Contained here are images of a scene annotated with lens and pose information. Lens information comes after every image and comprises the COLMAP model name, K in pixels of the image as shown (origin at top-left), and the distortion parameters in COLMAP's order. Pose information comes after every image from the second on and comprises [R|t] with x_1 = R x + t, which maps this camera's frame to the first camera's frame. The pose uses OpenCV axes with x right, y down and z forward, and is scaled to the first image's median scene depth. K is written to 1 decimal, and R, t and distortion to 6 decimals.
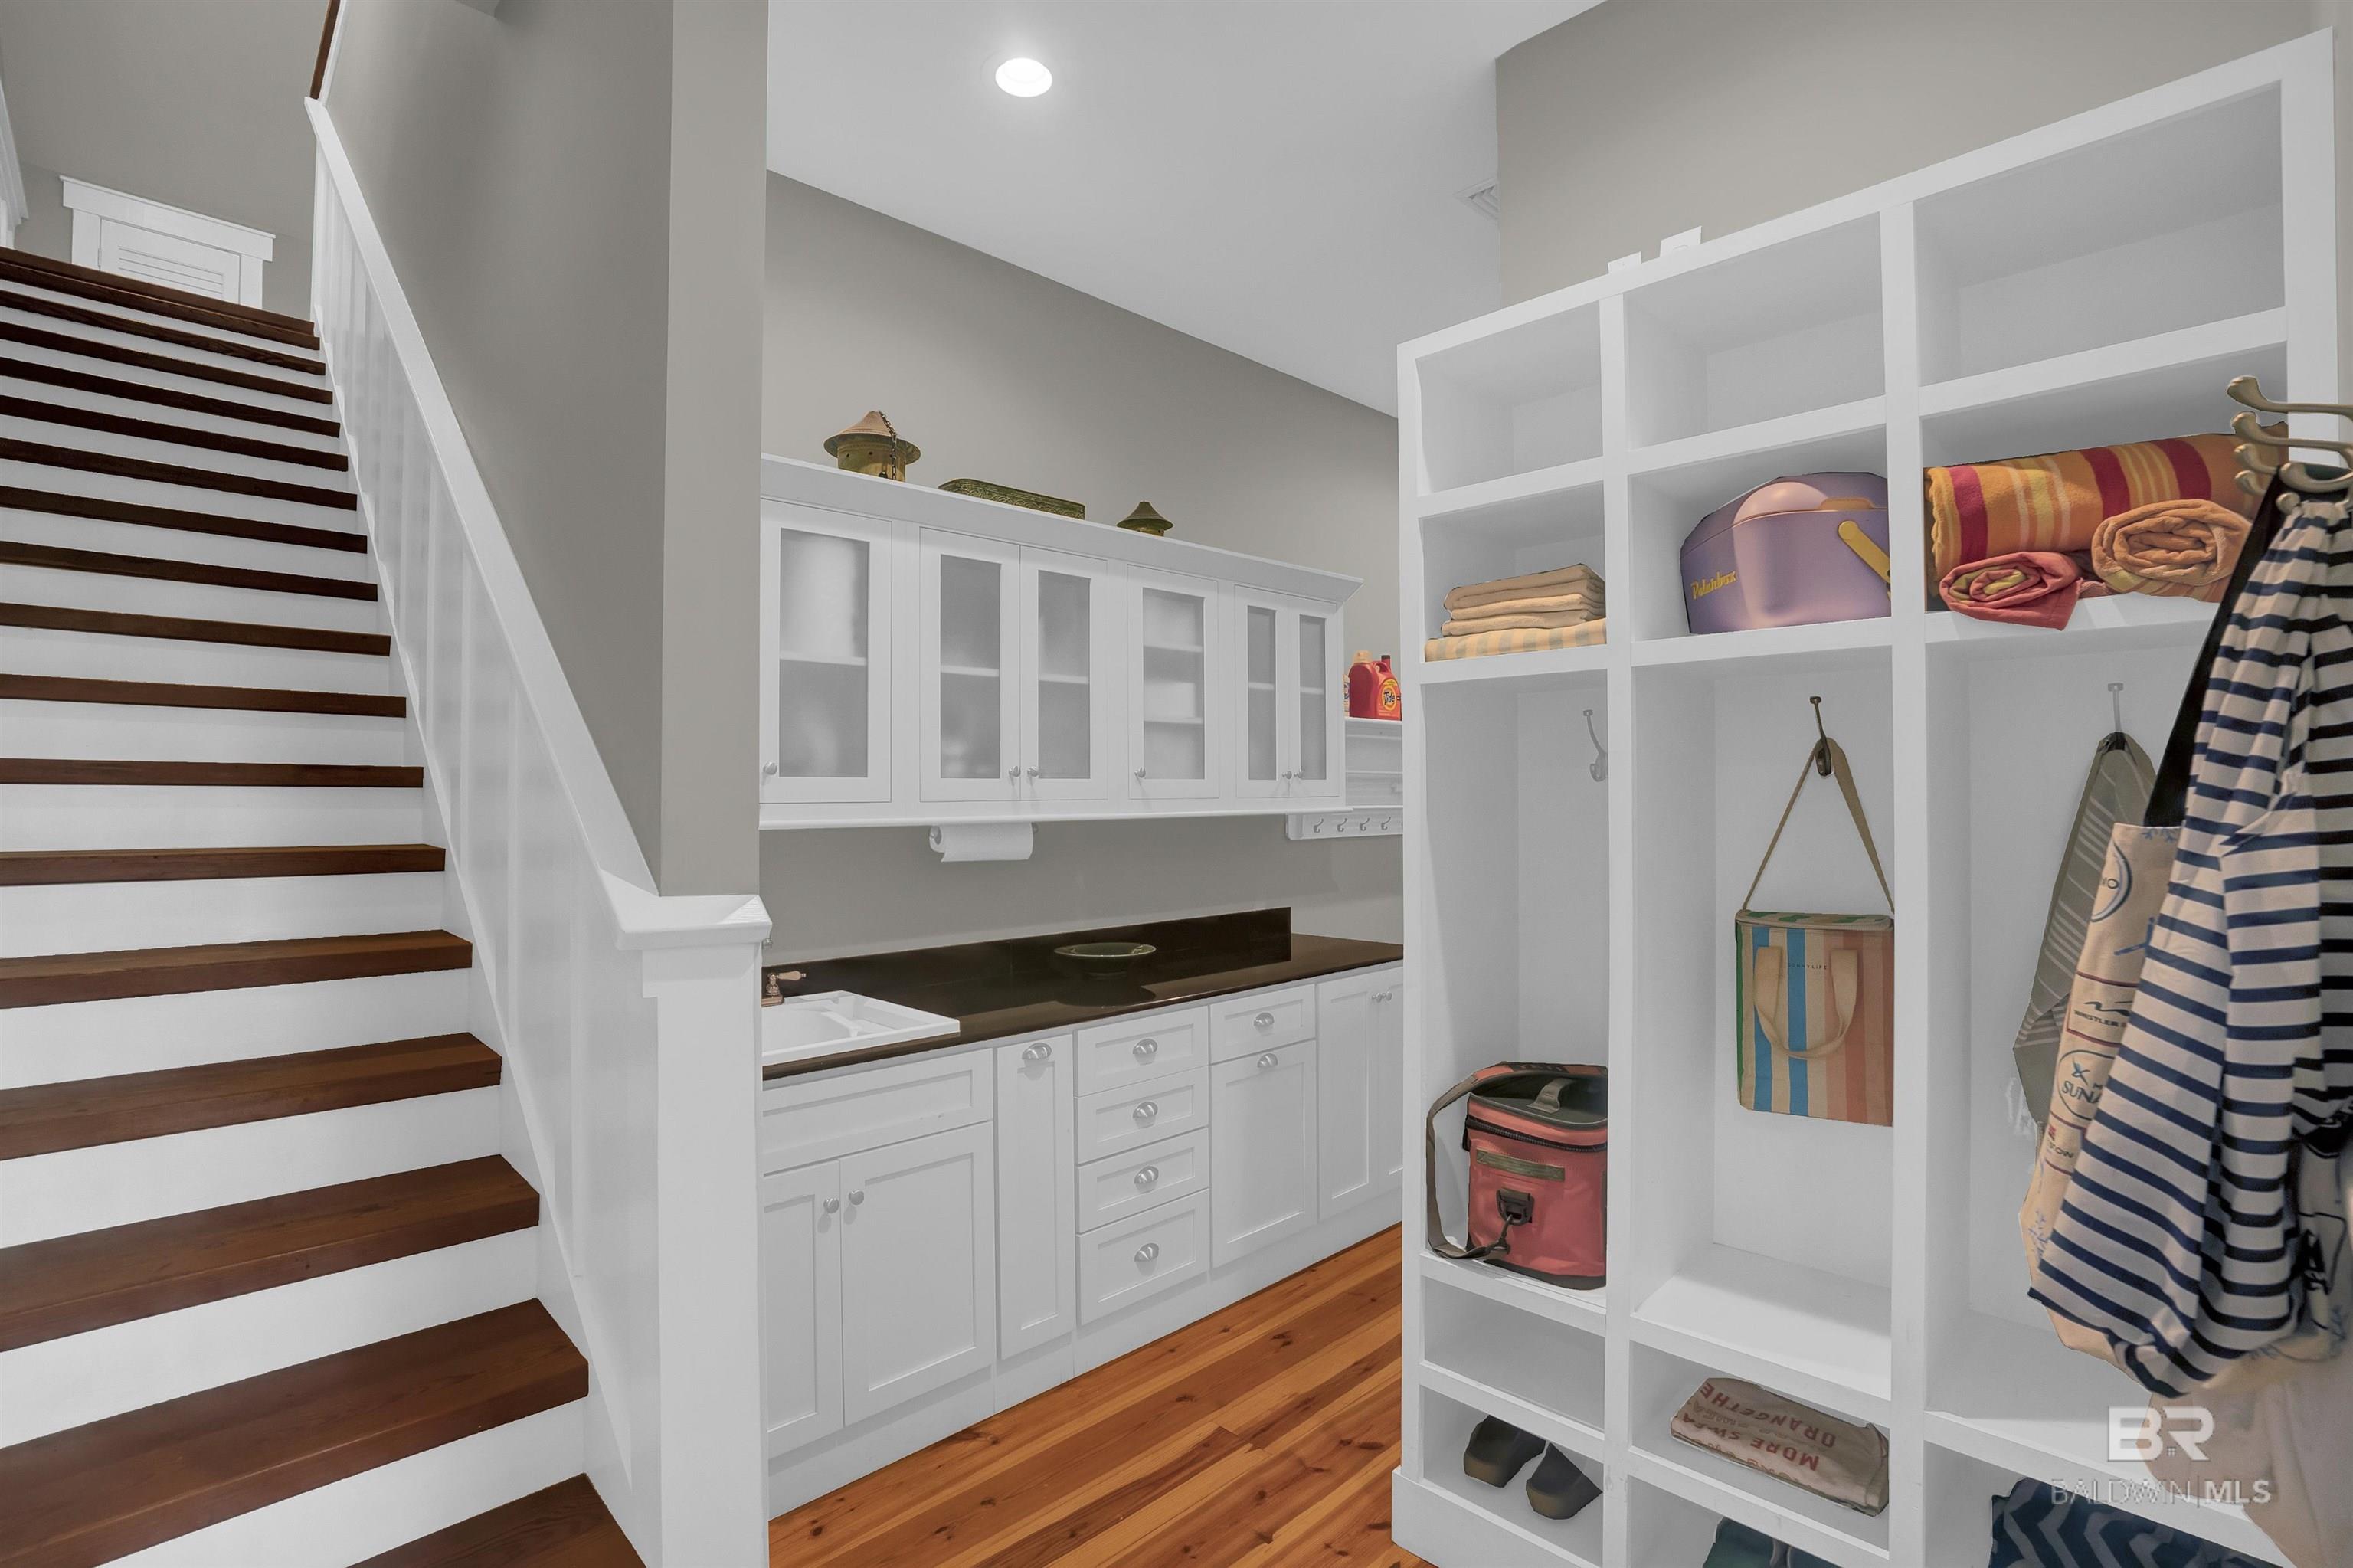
lens RADIAL K [[1091.0, 0, 1174.5], [0, 1091.0, 782.6], [0, 0, 1]] dist [-0.065578, 0.022454]
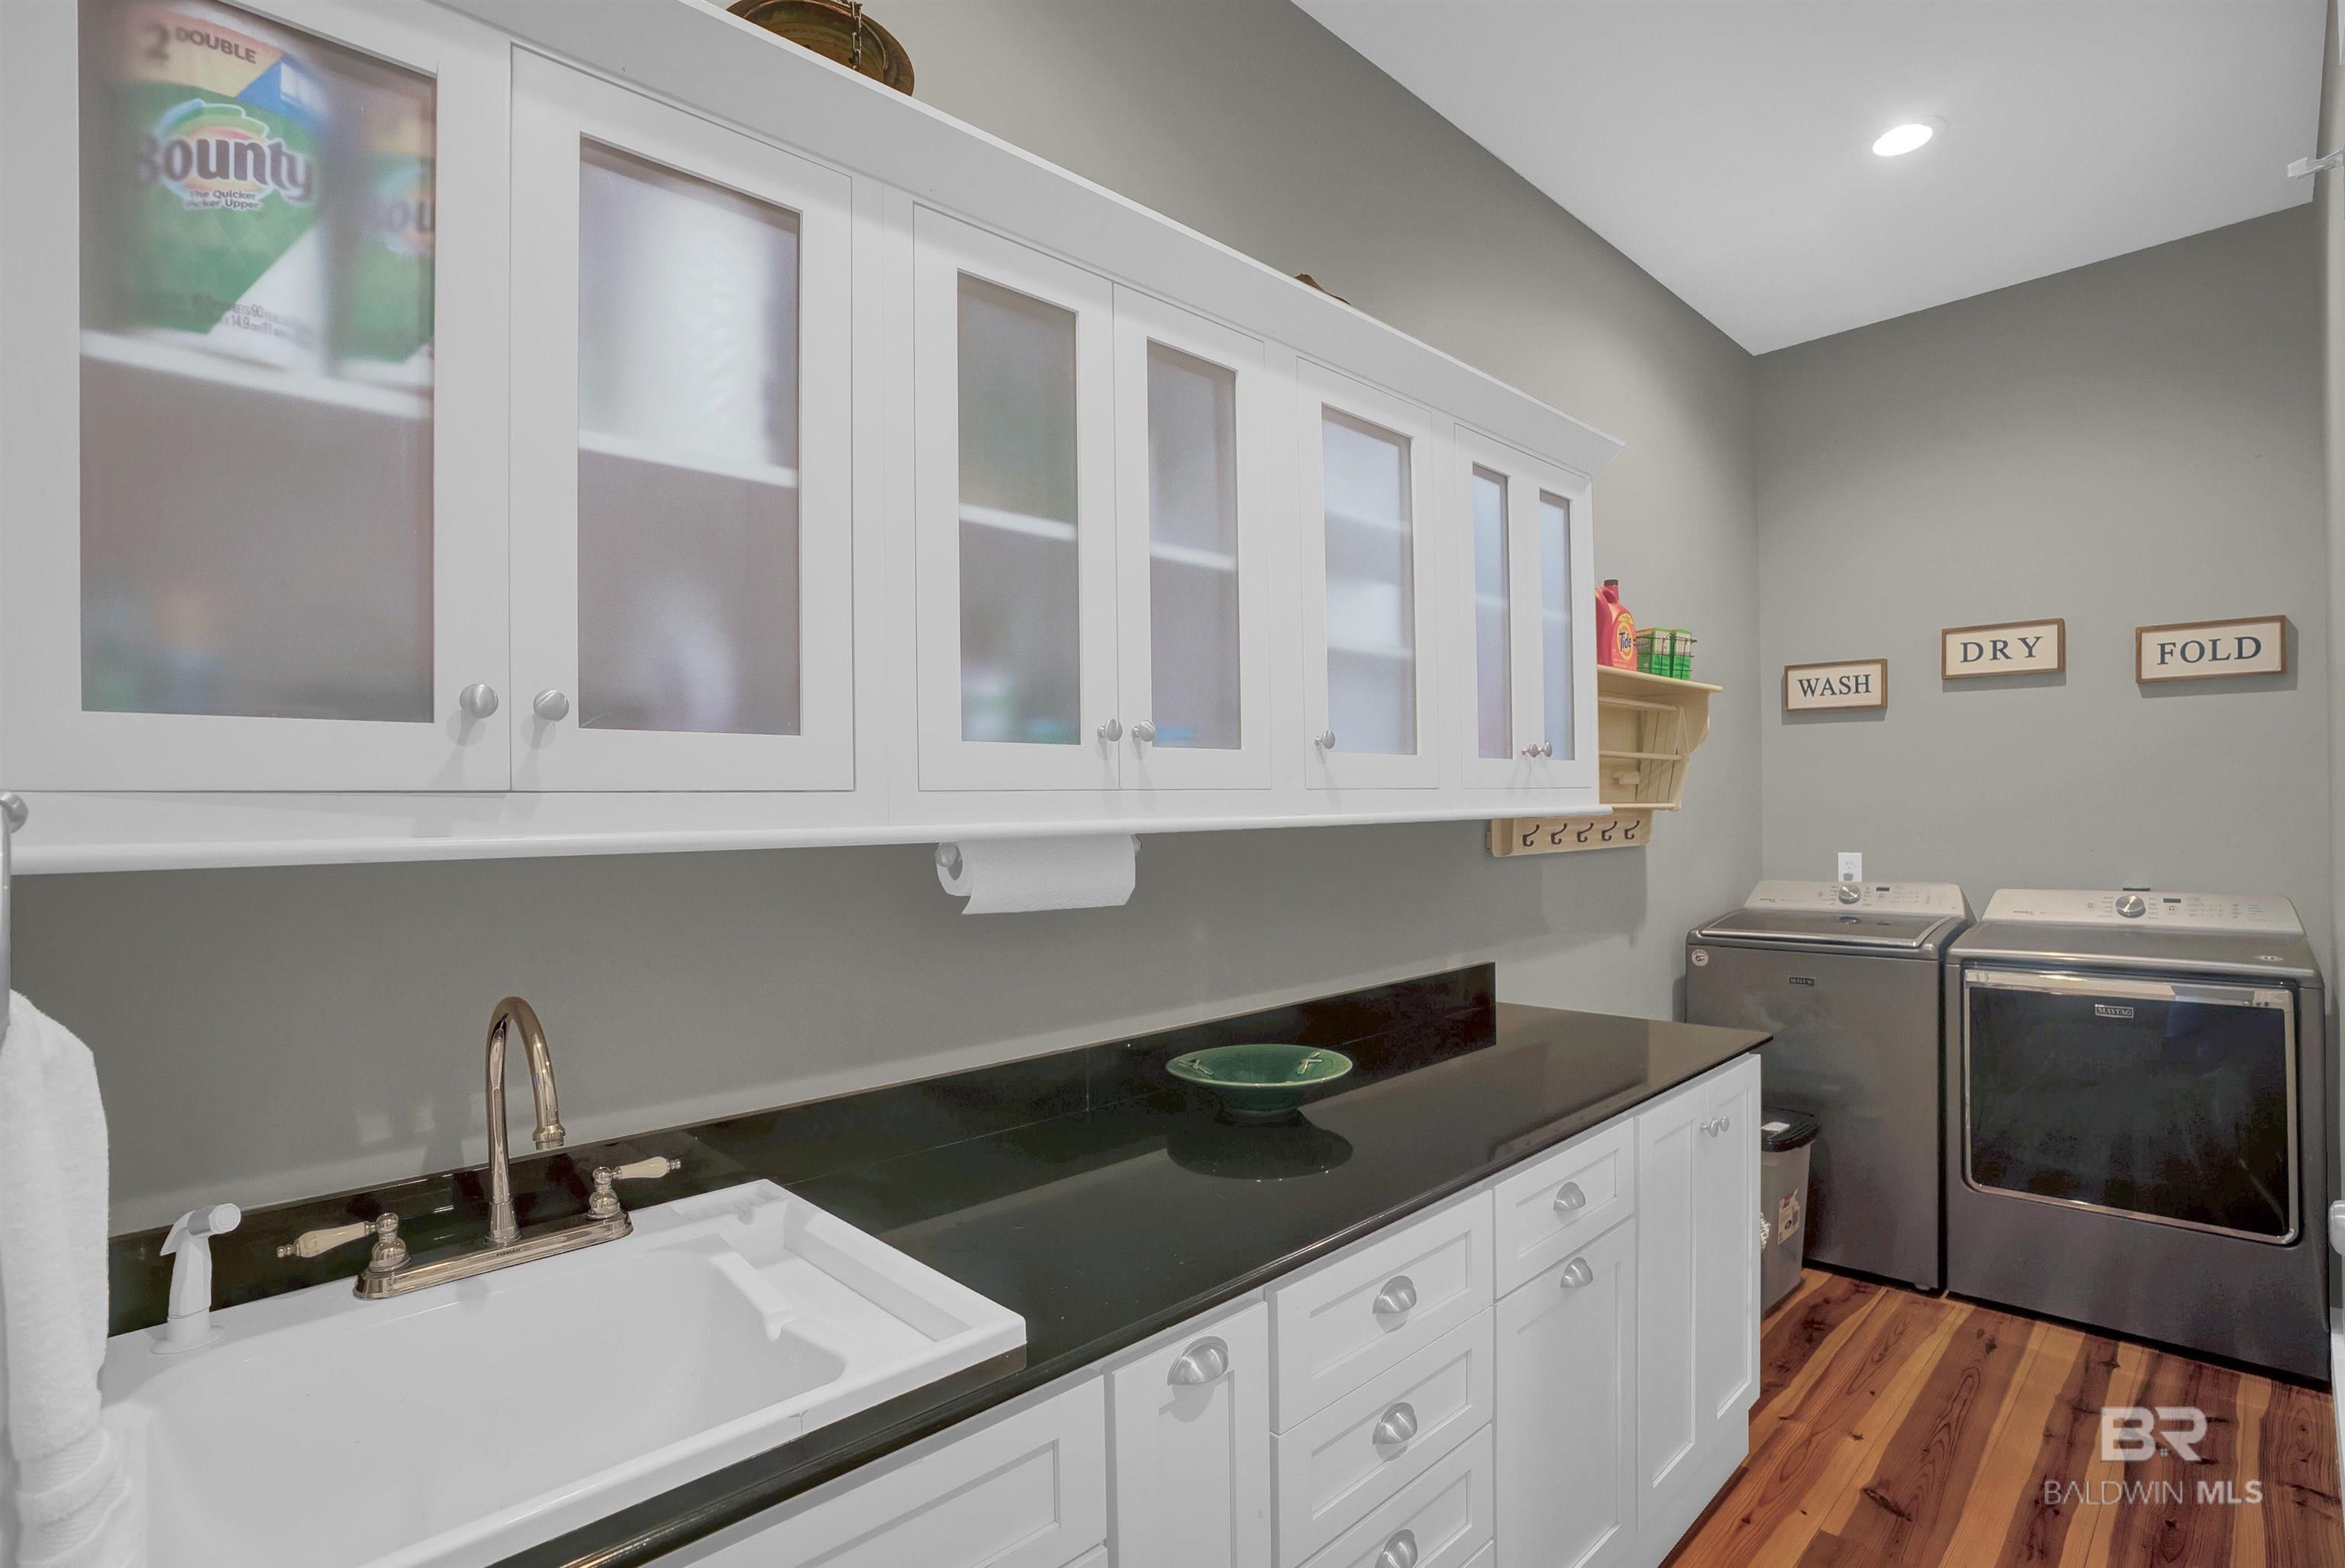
lens RADIAL K [[1087.3, 0, 1171.5], [0, 1087.3, 798.4], [0, 0, 1]] dist [-0.065578, 0.022454]
pose [[0.999929, -0.011763, 0.001923, -0.118772], [0.011764, 0.999931, -0.000223, 0.020863], [-0.001920, 0.000246, 0.999998, 0.502063]]
